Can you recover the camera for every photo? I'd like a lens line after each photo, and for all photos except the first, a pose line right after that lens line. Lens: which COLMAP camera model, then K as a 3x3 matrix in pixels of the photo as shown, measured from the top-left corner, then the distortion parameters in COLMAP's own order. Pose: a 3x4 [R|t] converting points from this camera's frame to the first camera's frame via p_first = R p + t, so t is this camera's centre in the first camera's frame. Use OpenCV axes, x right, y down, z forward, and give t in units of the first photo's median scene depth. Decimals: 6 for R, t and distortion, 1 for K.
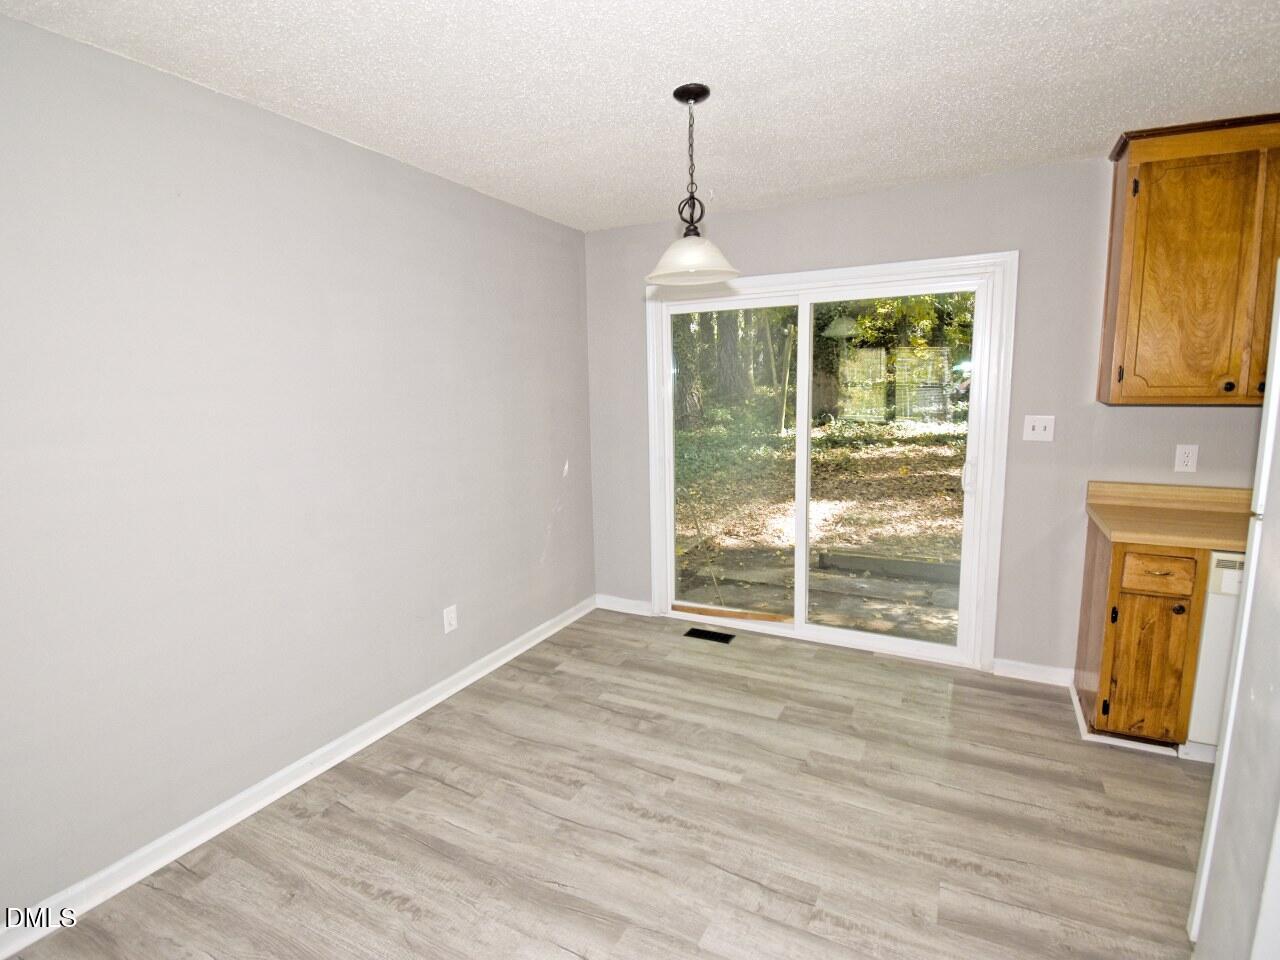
lens RADIAL K [[636.4, 0, 642.2], [0, 636.4, 468.6], [0, 0, 1]] dist [0.015315, -0.022016]
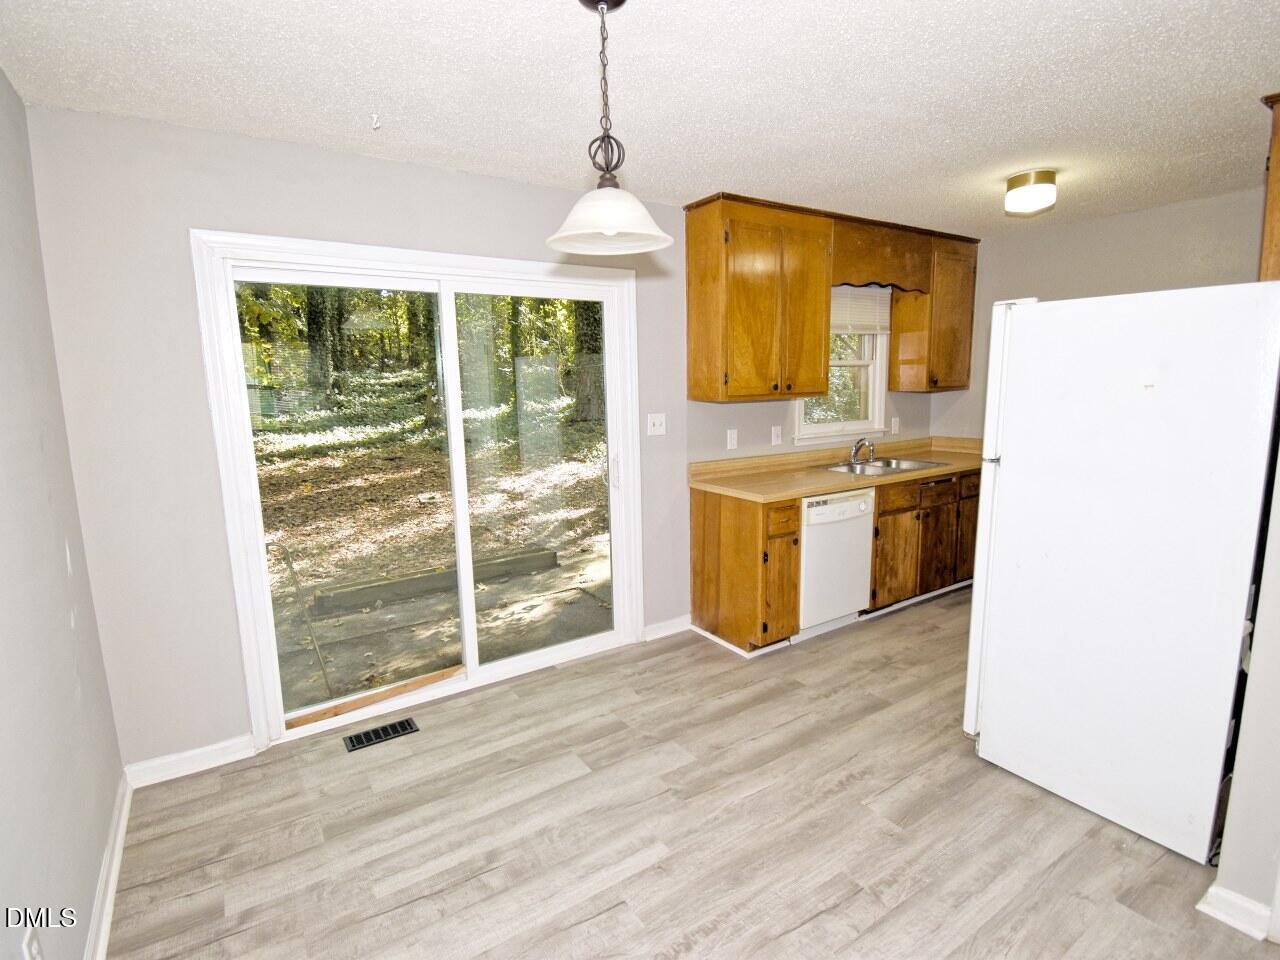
lens RADIAL K [[636.4, 0, 639.4], [0, 636.4, 470.1], [0, 0, 1]] dist [0.015315, -0.022016]
pose [[0.487046, -0.112943, 0.866043, -0.468279], [0.124345, 0.990469, 0.059241, -0.057493], [-0.864480, 0.078835, 0.496447, 0.486123]]
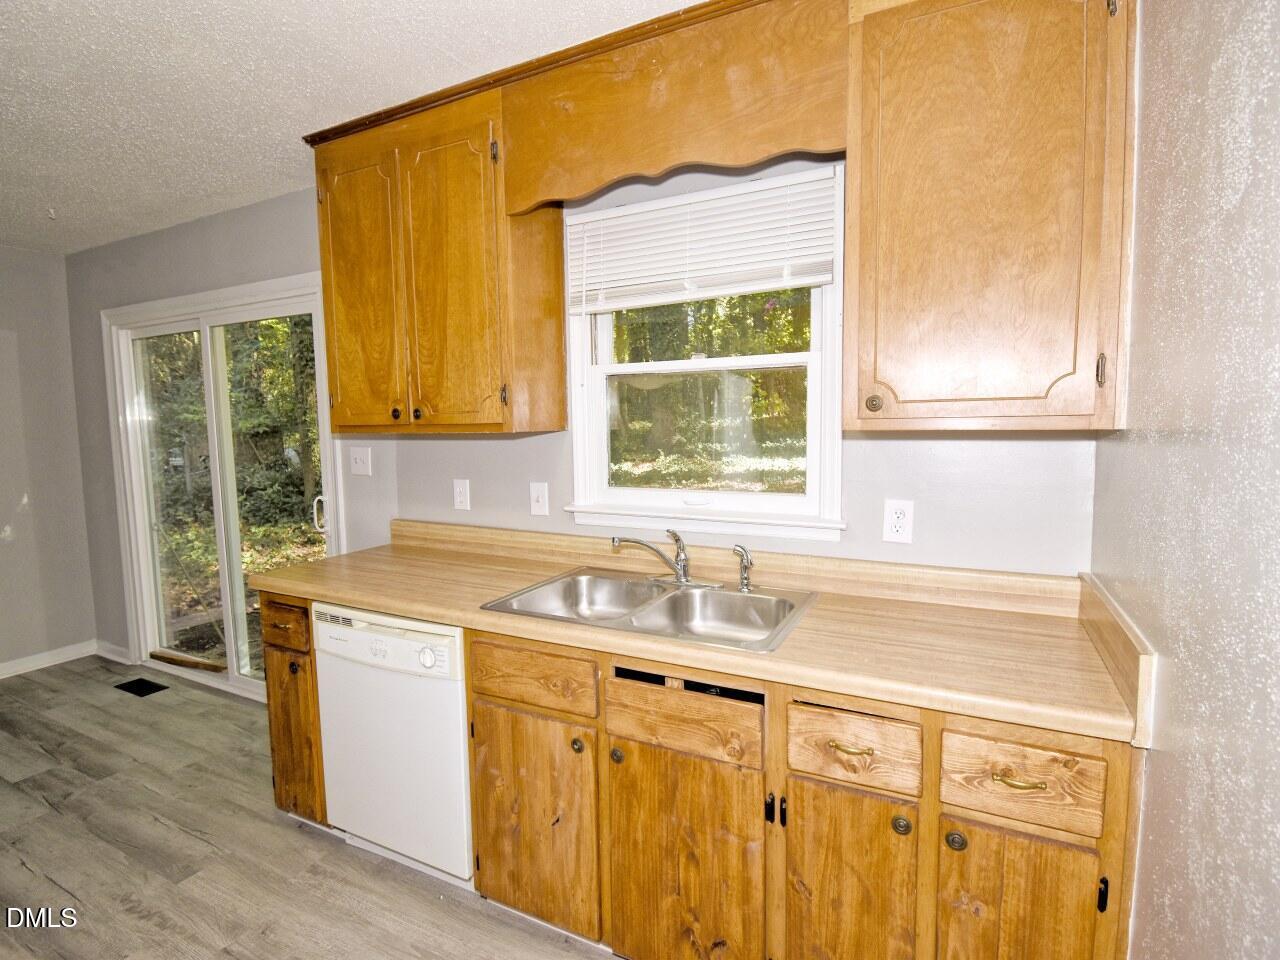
lens RADIAL K [[636.4, 0, 636.1], [0, 636.4, 480.9], [0, 0, 1]] dist [0.015315, -0.022016]
pose [[0.999982, 0.004349, -0.004102, 1.108628], [-0.004522, 0.999061, -0.043101, 0.001378], [0.003911, 0.043118, 0.999062, 0.099687]]
